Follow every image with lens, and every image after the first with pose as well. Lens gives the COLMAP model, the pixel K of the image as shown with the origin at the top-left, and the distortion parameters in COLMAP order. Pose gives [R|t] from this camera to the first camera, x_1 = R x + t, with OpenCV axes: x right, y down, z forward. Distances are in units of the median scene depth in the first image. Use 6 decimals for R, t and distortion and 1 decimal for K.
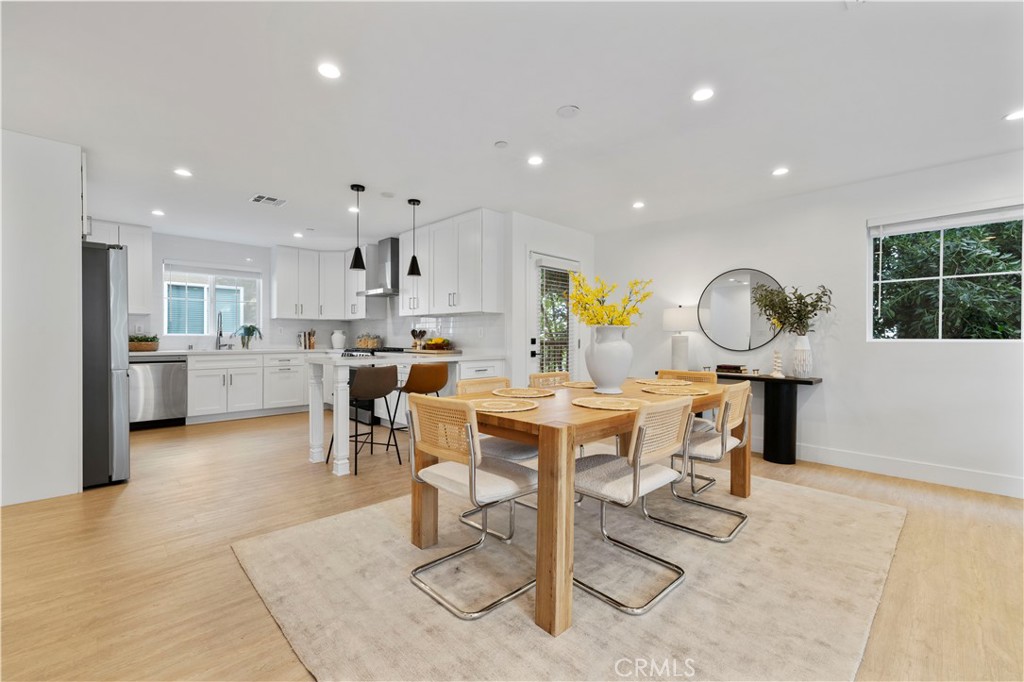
lens RADIAL K [[433.3, 0, 506.0], [0, 433.3, 341.0], [0, 0, 1]] dist [0.003743, 0.000220]
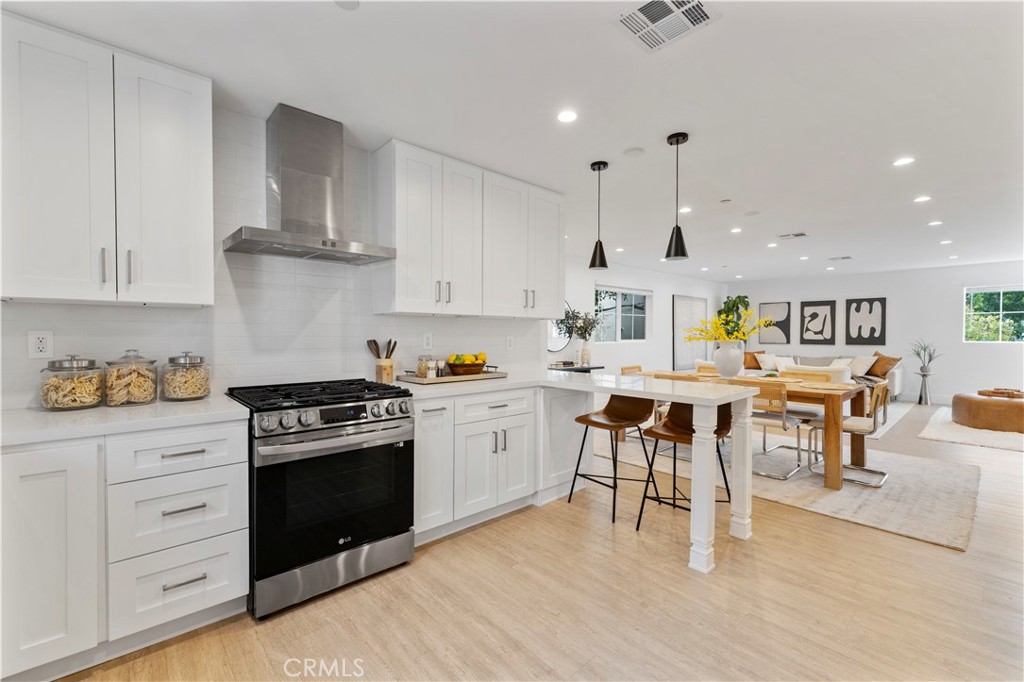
lens RADIAL K [[433.3, 0, 507.7], [0, 433.3, 340.9], [0, 0, 1]] dist [0.003743, 0.000220]
pose [[0.040665, -0.020191, 0.998969, -0.721330], [0.006448, 0.999780, 0.019945, -0.034686], [-0.999152, 0.005630, 0.040786, 0.860290]]
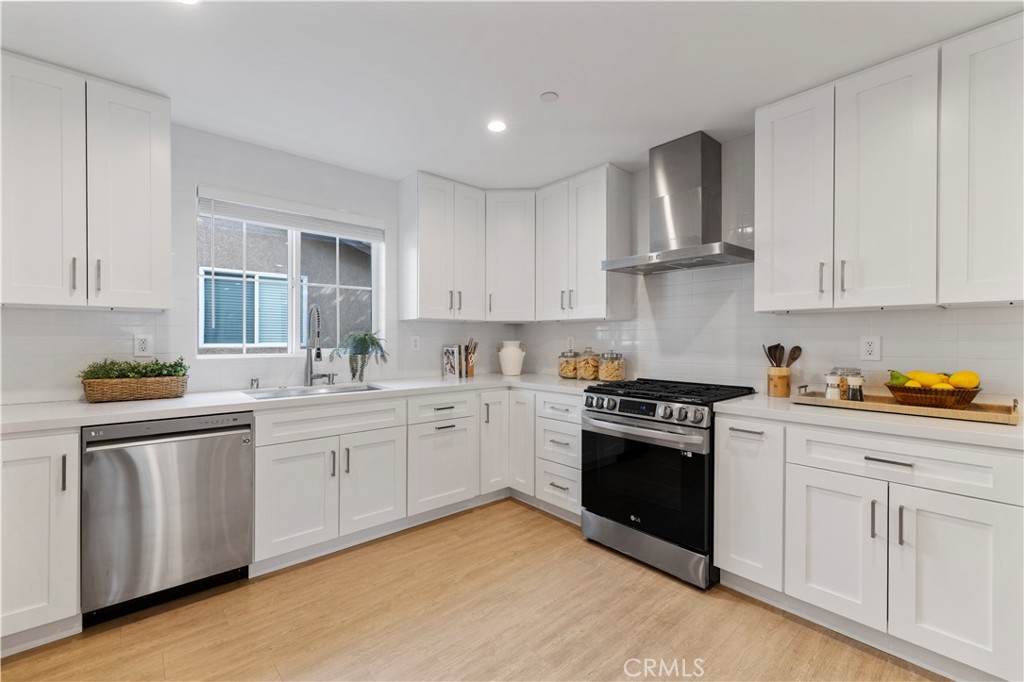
lens RADIAL K [[433.3, 0, 503.7], [0, 433.3, 340.0], [0, 0, 1]] dist [0.003743, 0.000220]
pose [[0.998609, -0.002174, -0.052678, -0.461179], [0.001907, 0.999985, -0.005132, -0.029378], [0.052688, 0.005025, 0.998598, 0.583812]]
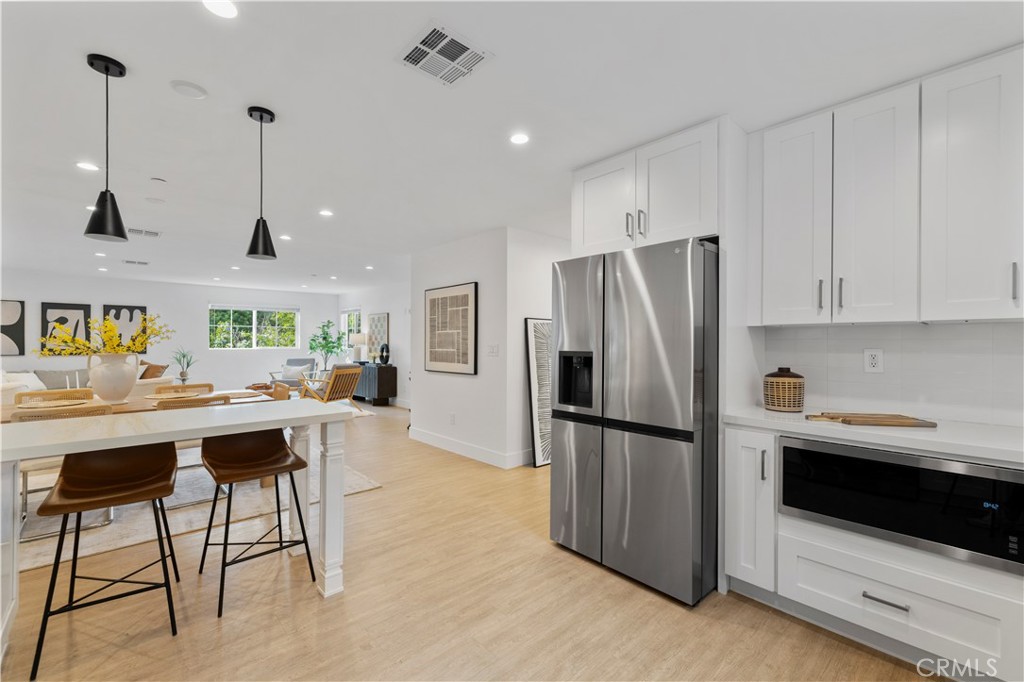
lens RADIAL K [[433.3, 0, 505.1], [0, 433.3, 341.6], [0, 0, 1]] dist [0.003743, 0.000220]
pose [[-0.999322, -0.006285, 0.036267, -0.476564], [-0.006070, 0.999963, 0.006048, -0.040363], [-0.036304, 0.005823, -0.999324, 1.084072]]
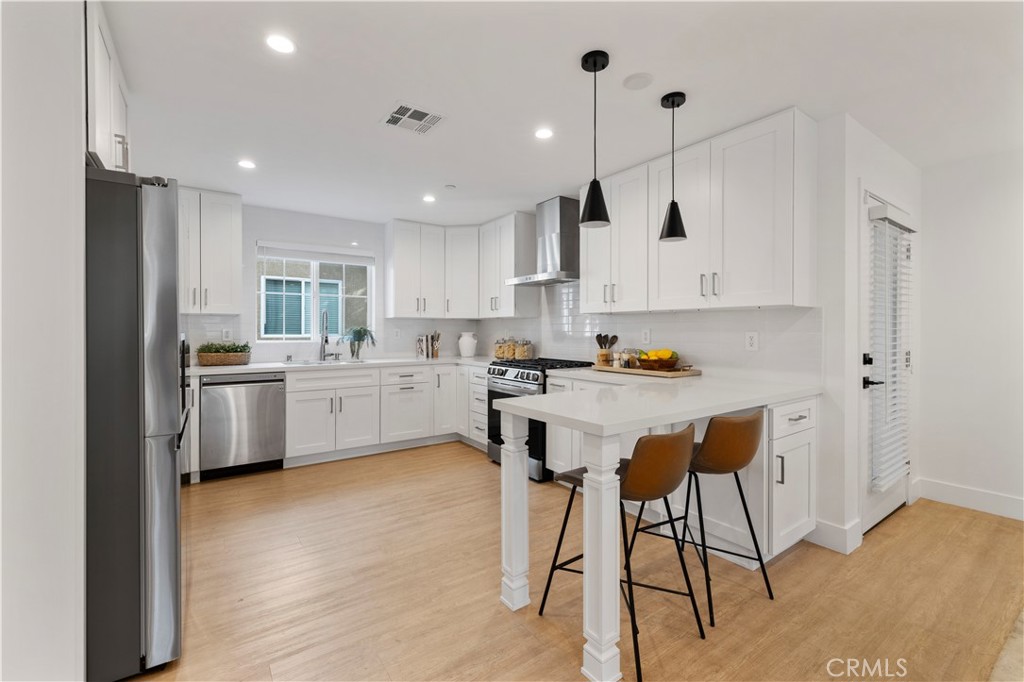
lens RADIAL K [[433.3, 0, 502.9], [0, 433.3, 333.0], [0, 0, 1]] dist [0.003743, 0.000220]
pose [[0.986355, -0.002399, -0.164614, -0.254340], [0.001896, 0.999993, -0.003218, -0.026809], [0.164620, 0.002862, 0.986353, 0.341830]]
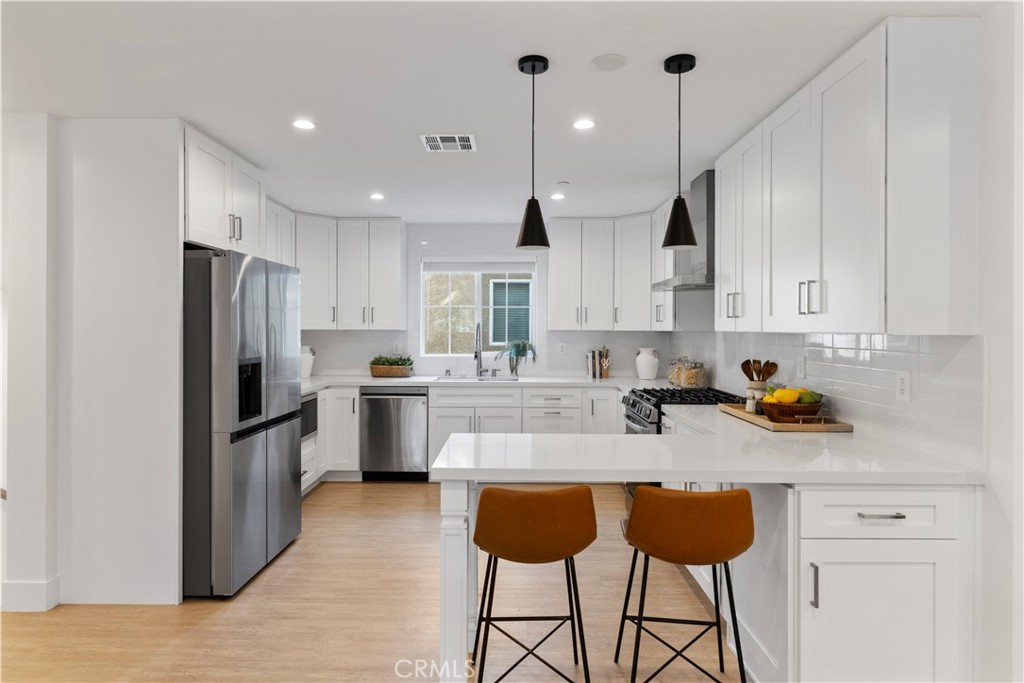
lens RADIAL K [[577.7, 0, 507.8], [0, 577.7, 331.2], [0, 0, 1]] dist [0.004154, 0.000607]
pose [[0.708296, 0.000387, -0.705915, 0.039857], [-0.005588, 0.999972, -0.005058, -0.053406], [0.705893, 0.007527, 0.708278, 0.392869]]
